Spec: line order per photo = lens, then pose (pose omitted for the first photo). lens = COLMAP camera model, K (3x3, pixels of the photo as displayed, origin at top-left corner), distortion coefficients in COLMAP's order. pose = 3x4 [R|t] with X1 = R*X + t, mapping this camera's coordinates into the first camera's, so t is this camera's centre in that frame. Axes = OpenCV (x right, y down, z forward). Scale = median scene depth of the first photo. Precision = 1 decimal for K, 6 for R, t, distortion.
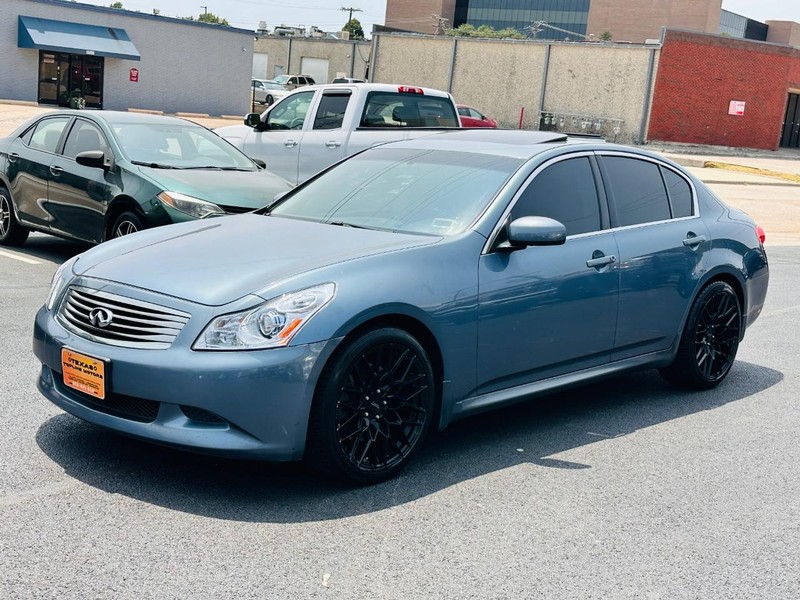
lens RADIAL K [[1153.1, 0, 400.0], [0, 1153.1, 300.0], [0, 0, 1]] dist [0.133466, -0.086413]
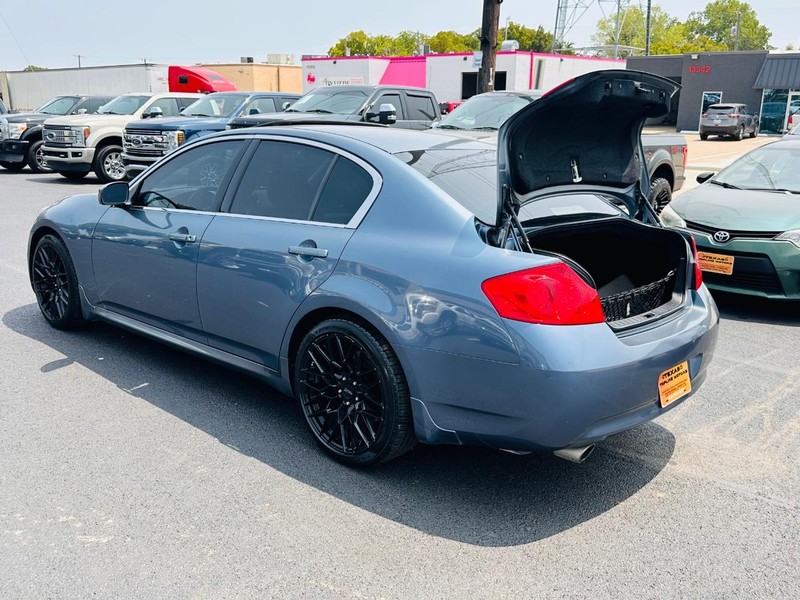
lens RADIAL K [[727.2, 0, 388.6], [0, 727.2, 302.7], [0, 0, 1]] dist [0.149972, -0.279697]
pose [[-0.032098, 0.178177, -0.983475, 0.405471], [-0.182617, 0.966373, 0.181038, -0.063741], [0.982660, 0.185410, 0.001520, 0.585981]]
